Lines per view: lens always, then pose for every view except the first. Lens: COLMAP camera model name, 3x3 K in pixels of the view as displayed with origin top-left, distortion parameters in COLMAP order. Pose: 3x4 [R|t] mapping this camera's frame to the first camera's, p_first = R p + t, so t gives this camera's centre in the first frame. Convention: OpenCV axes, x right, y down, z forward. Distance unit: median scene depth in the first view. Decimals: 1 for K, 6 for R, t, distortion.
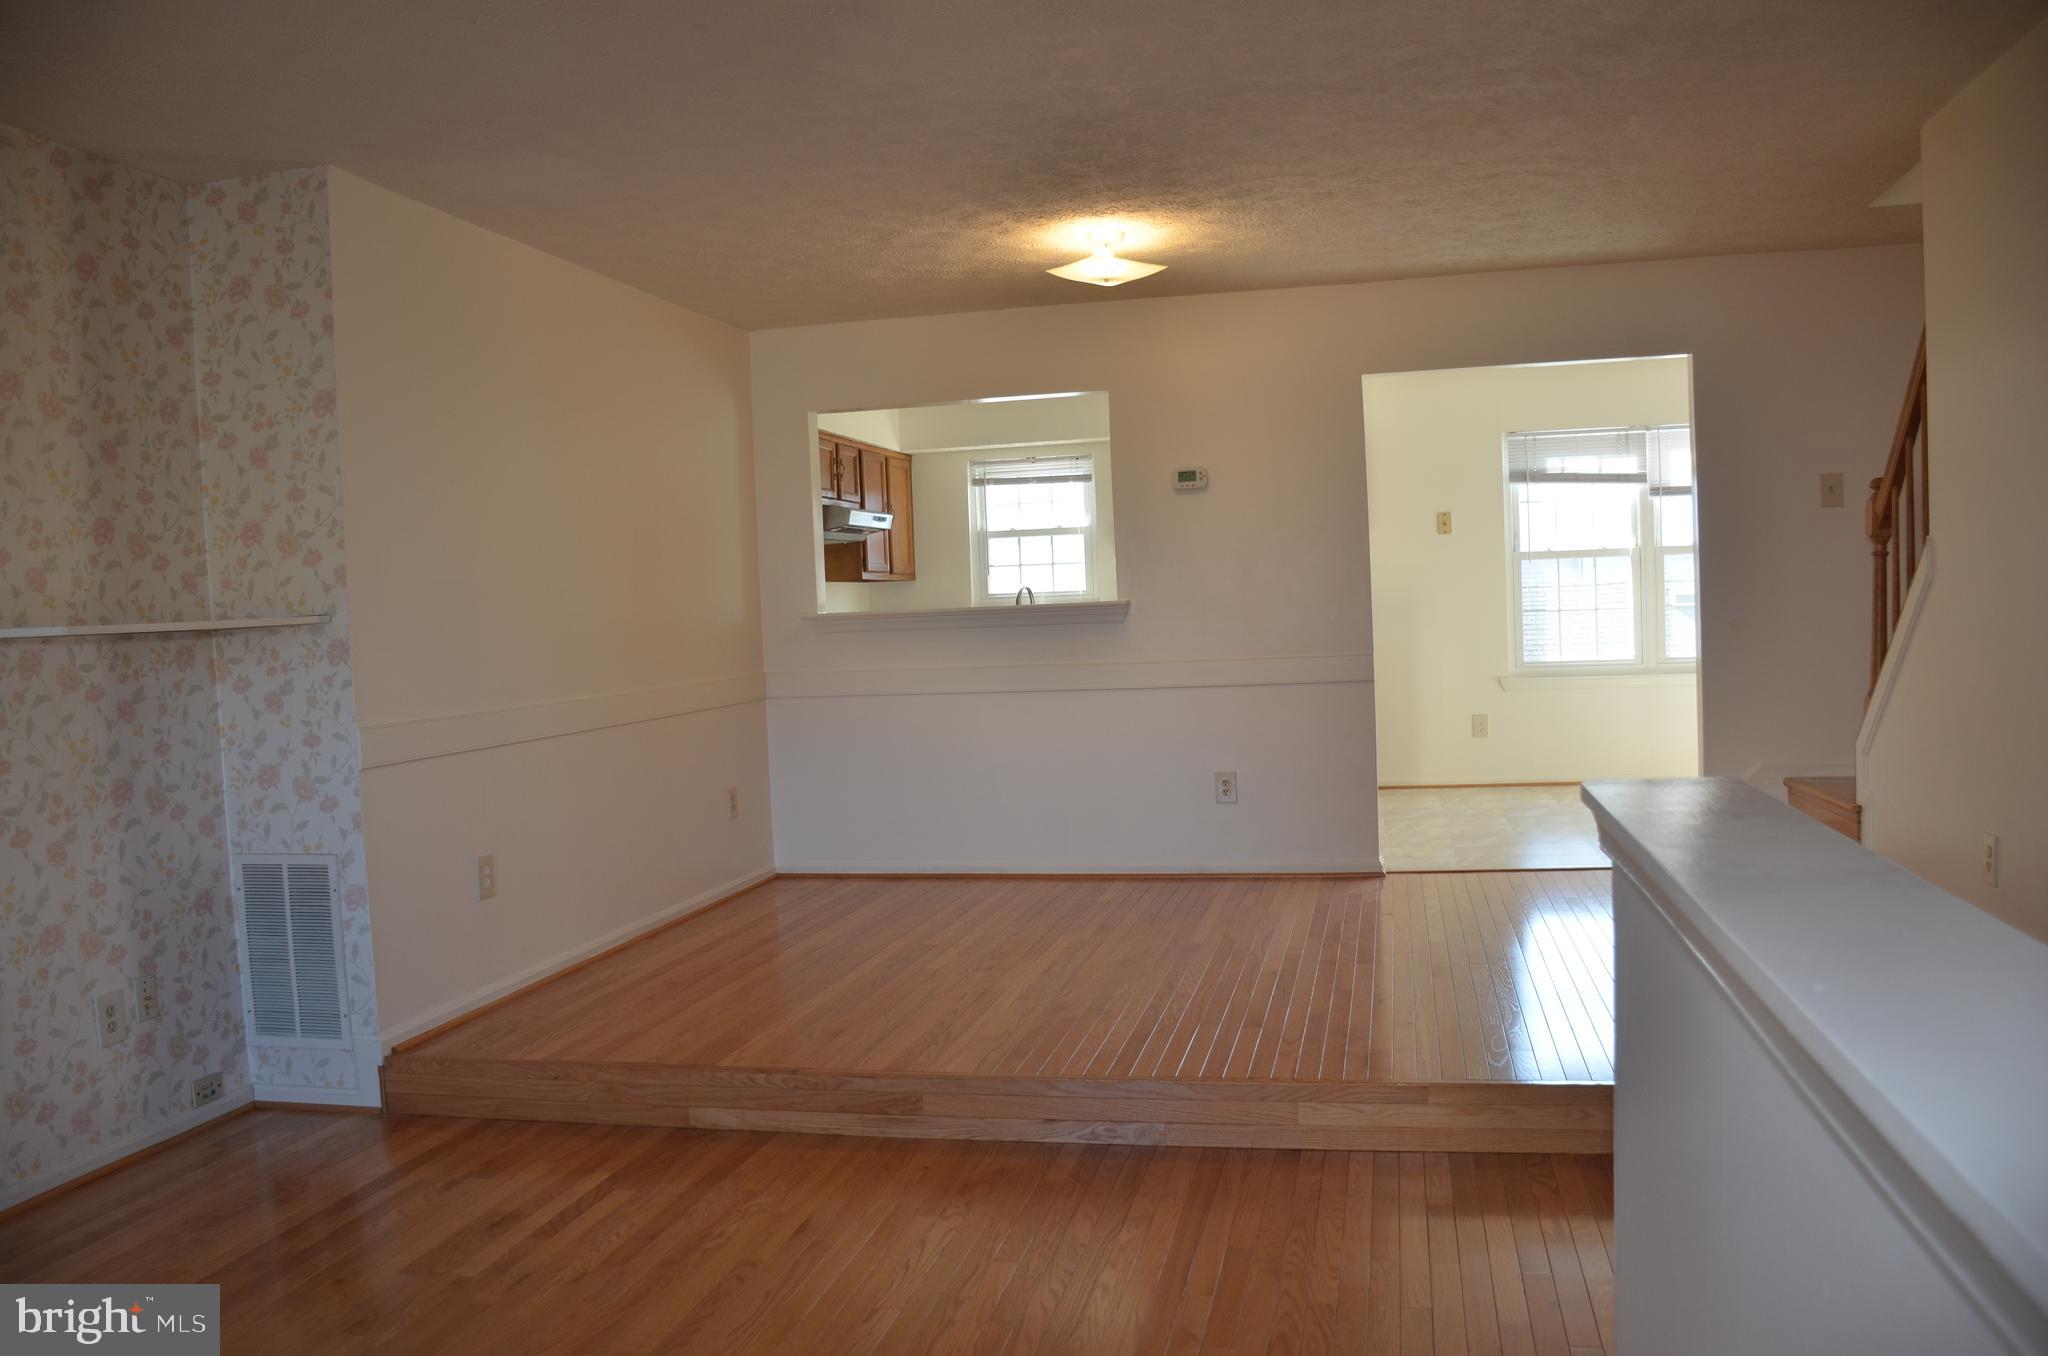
lens RADIAL K [[1604.2, 0, 1029.4], [0, 1604.2, 716.9], [0, 0, 1]] dist [-0.147699, 0.094483]
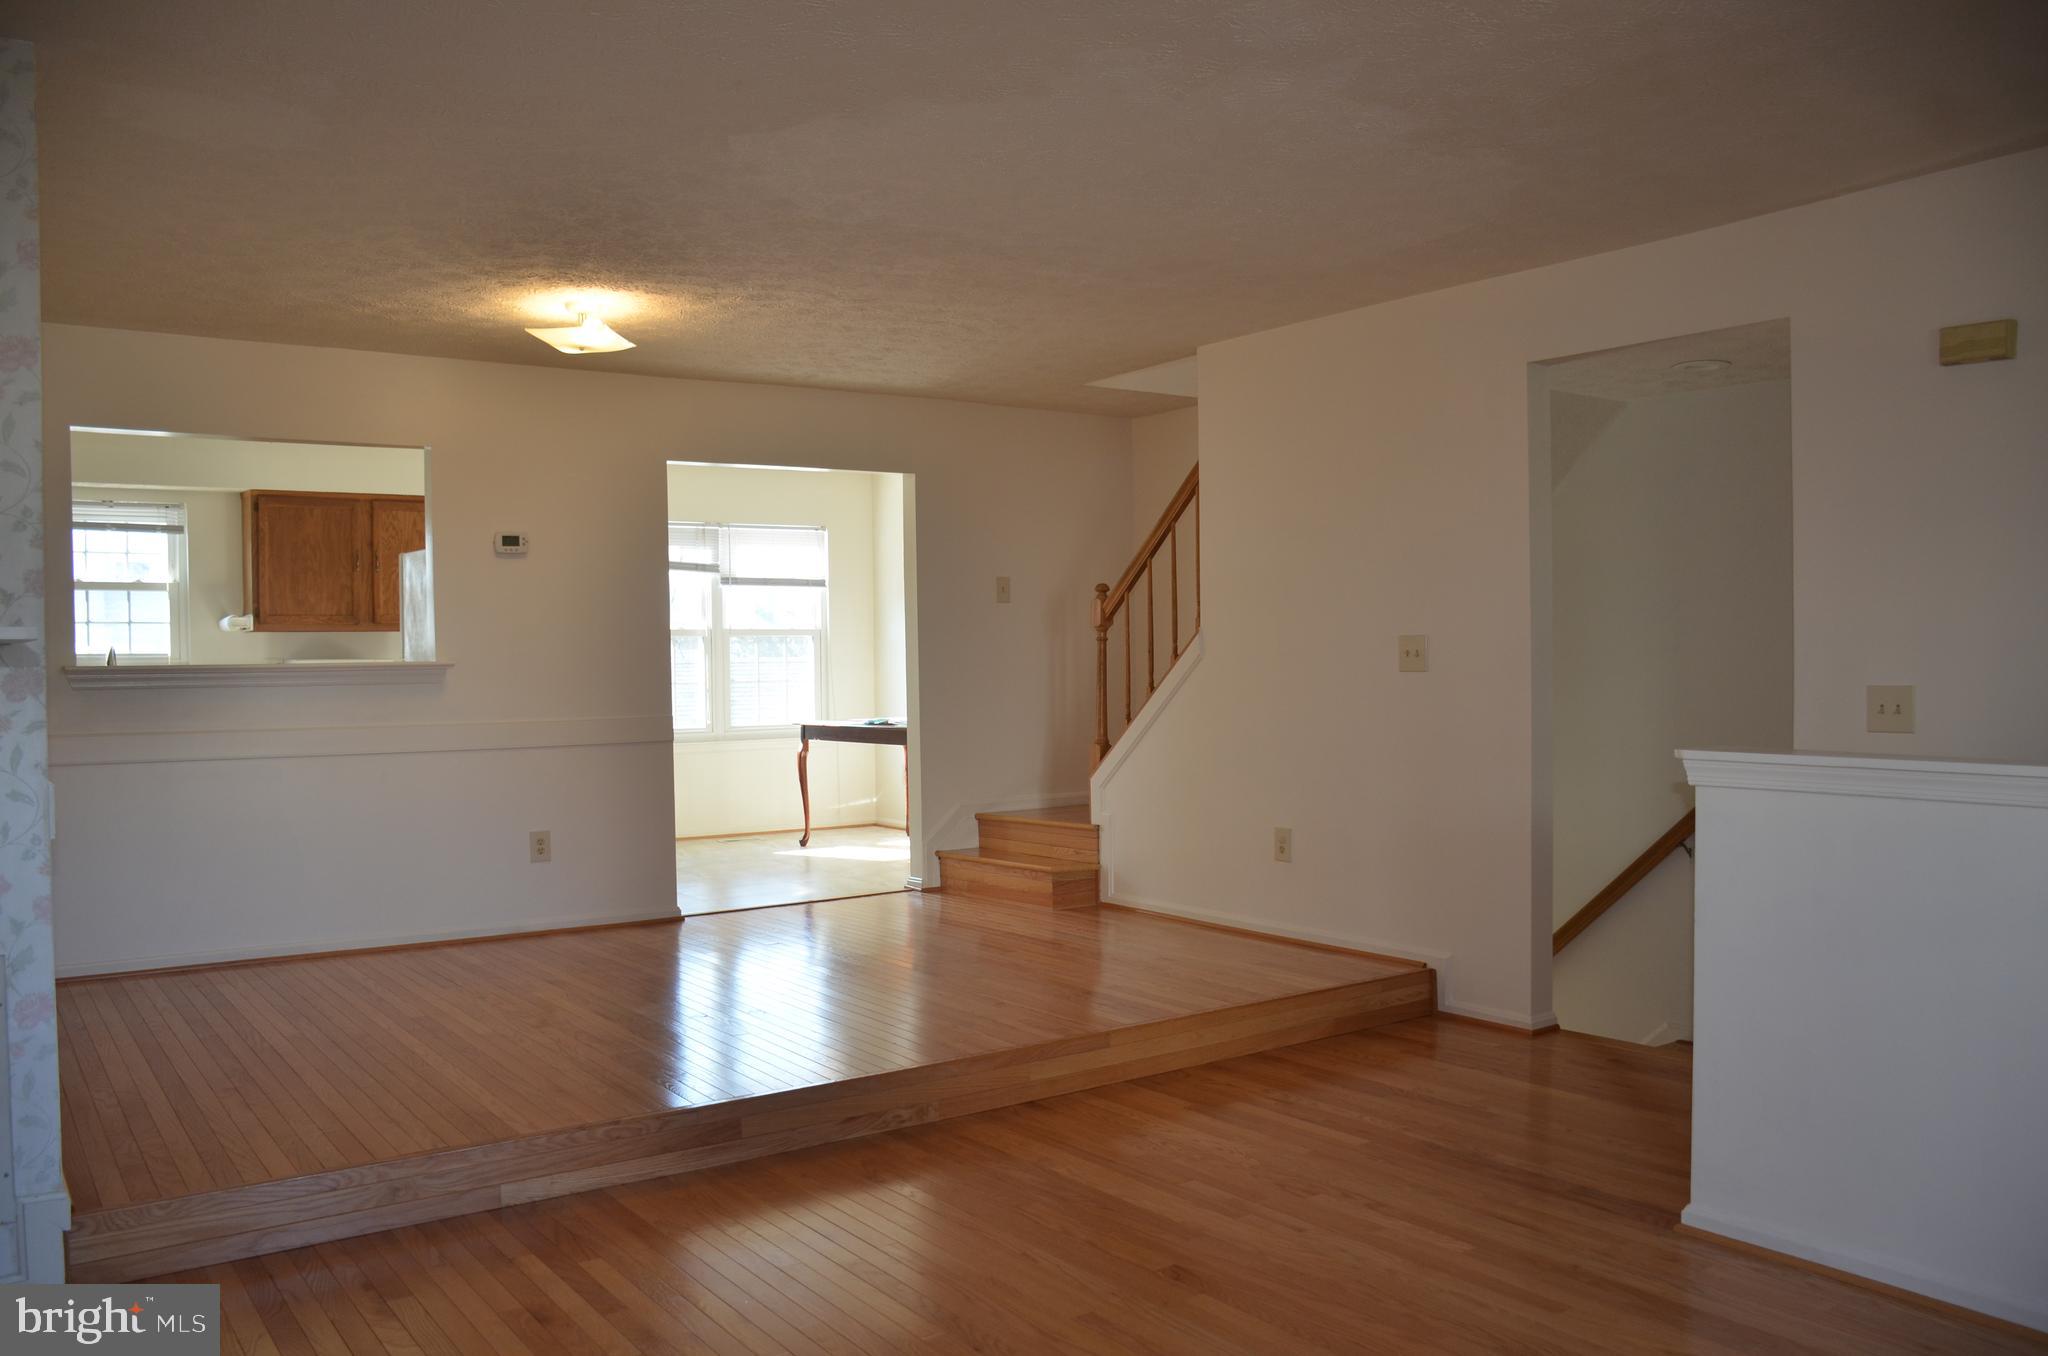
lens RADIAL K [[1604.2, 0, 1043.6], [0, 1604.2, 712.8], [0, 0, 1]] dist [-0.147699, 0.094483]
pose [[0.658075, 0.008198, 0.752908, -0.571773], [0.037004, 0.998380, -0.043213, 0.019125], [-0.752043, 0.056298, 0.656706, 0.123055]]
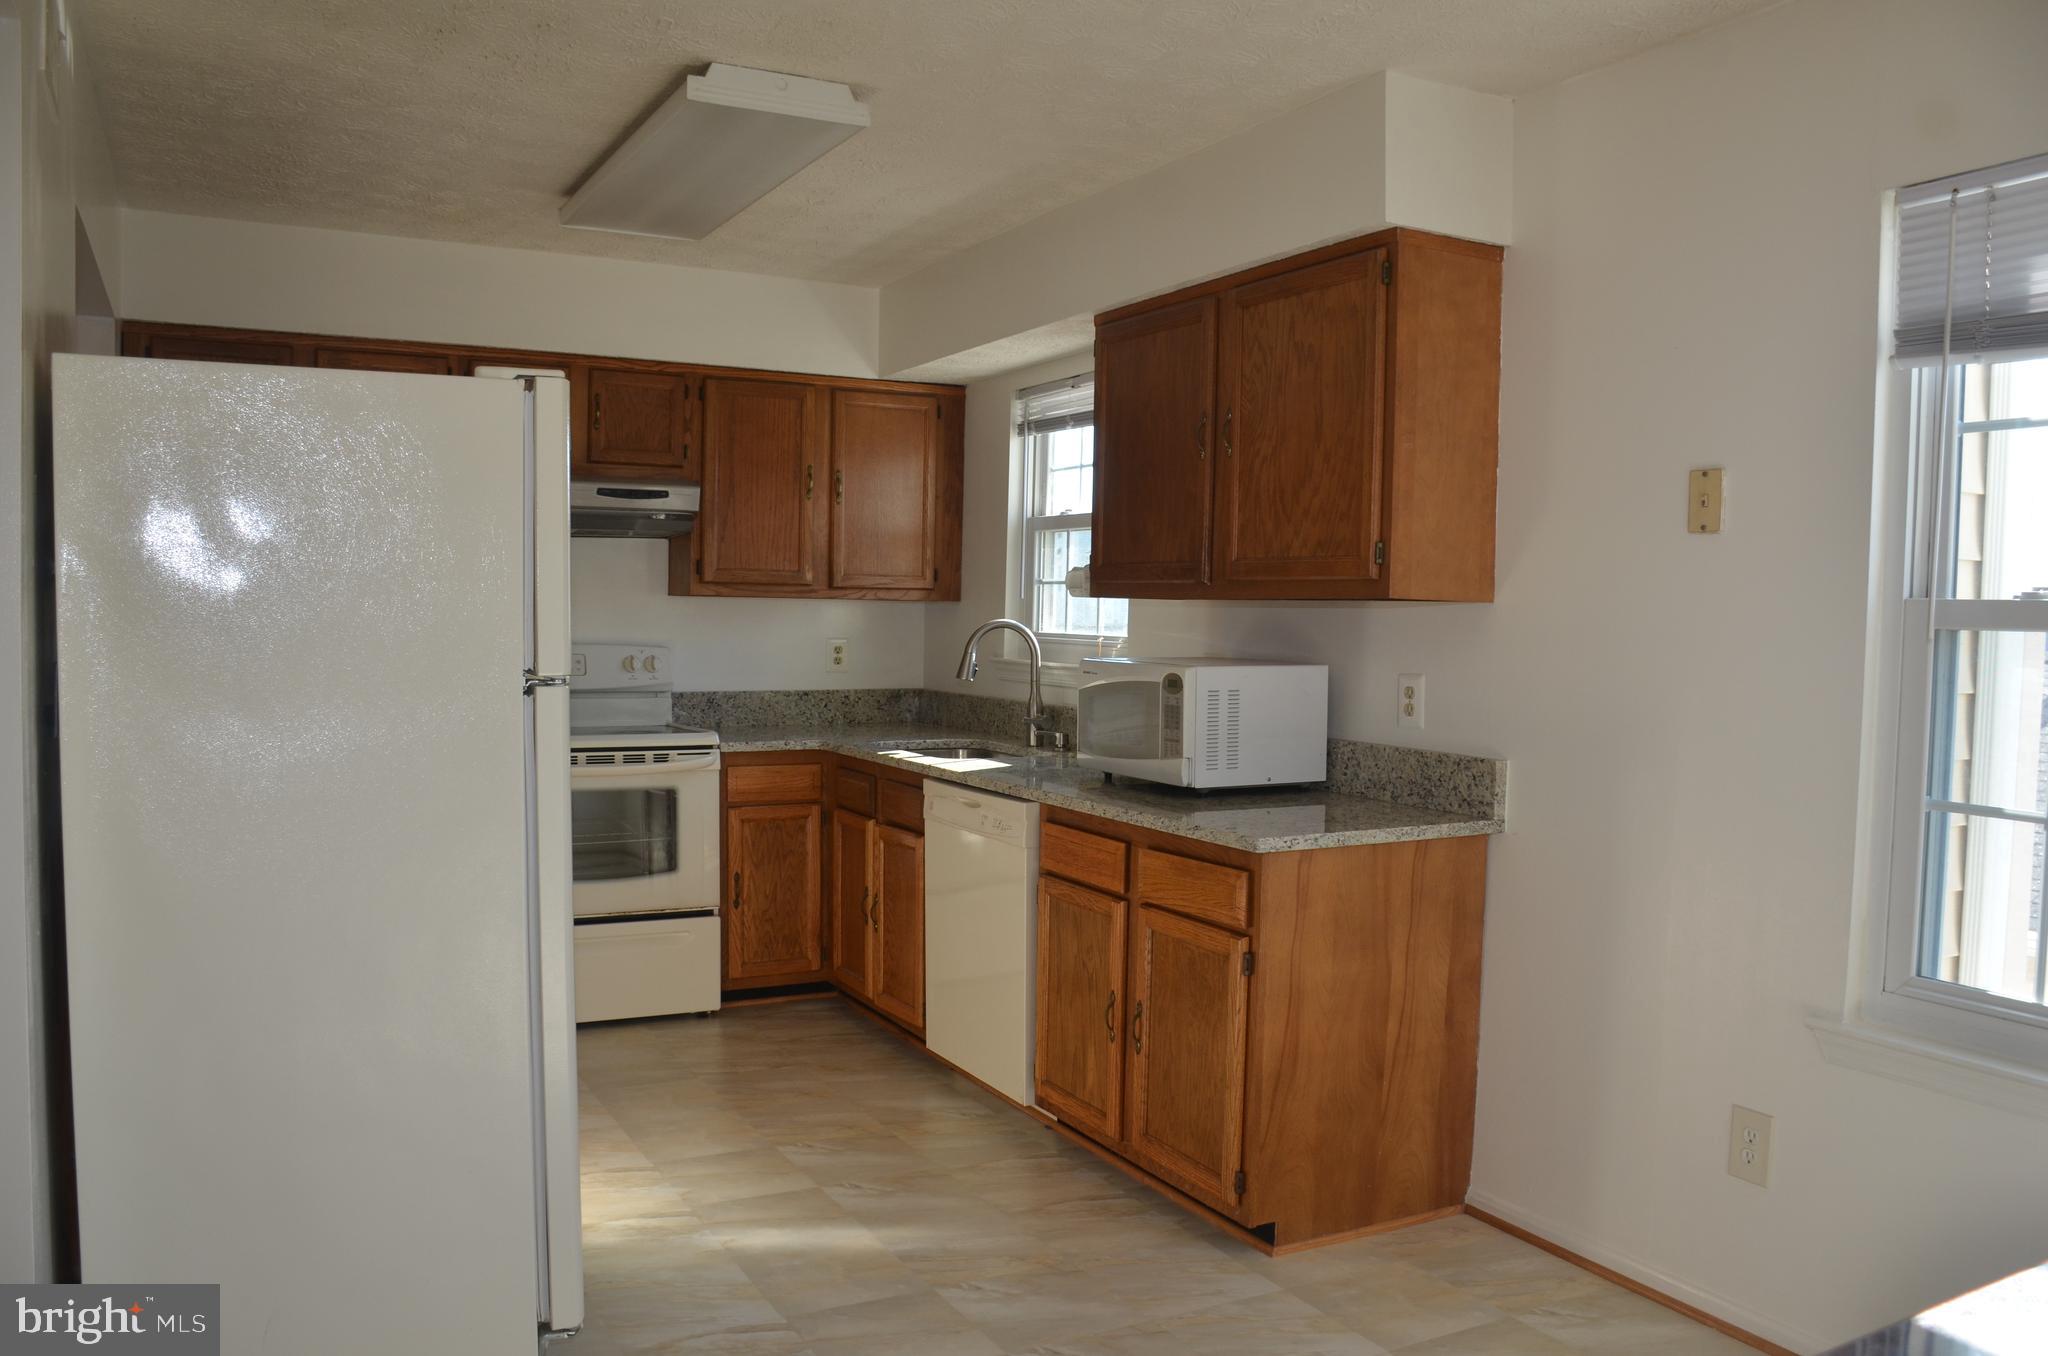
lens RADIAL K [[1604.2, 0, 1035.0], [0, 1604.2, 716.6], [0, 0, 1]] dist [-0.147699, 0.094483]
pose [[0.647880, 0.099663, -0.755195, 0.763740], [-0.092003, 0.994384, 0.052299, -0.151788], [0.756166, 0.035597, 0.653411, 1.270133]]
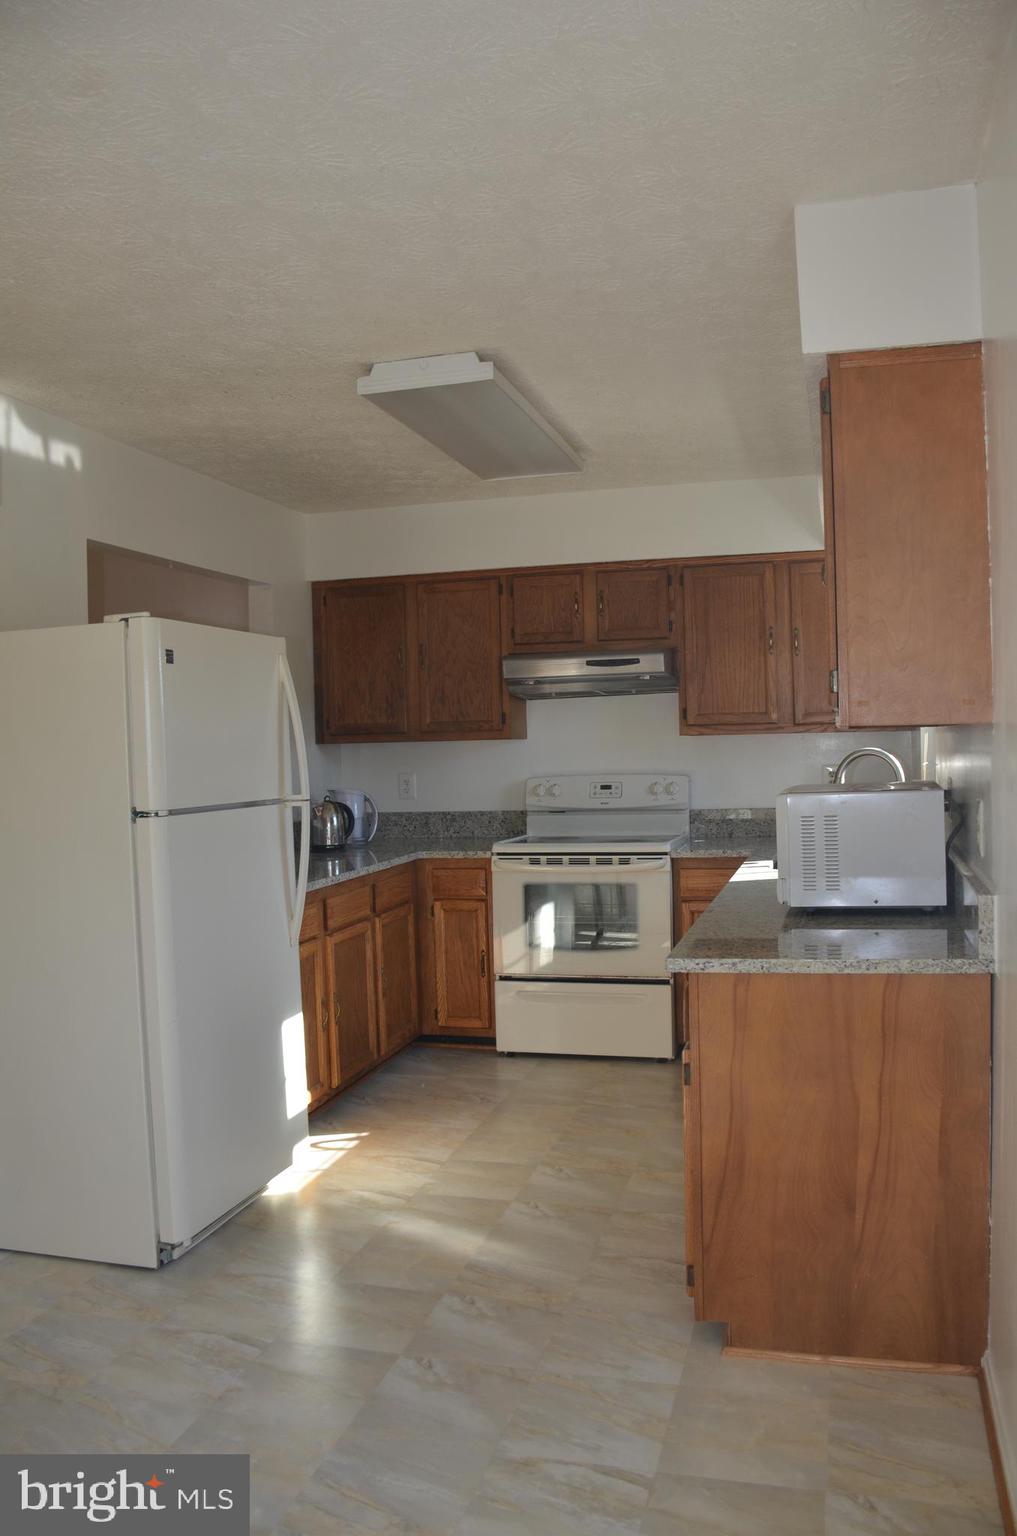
lens RADIAL K [[1203.2, 0, 510.7], [0, 1203.2, 776.4], [0, 0, 1]] dist [-0.147699, 0.094483]
pose [[-0.055805, 0.068207, -0.996109, 0.850089], [-0.034410, 0.996940, 0.070191, -0.188266], [0.997849, 0.038193, -0.053288, 1.697413]]
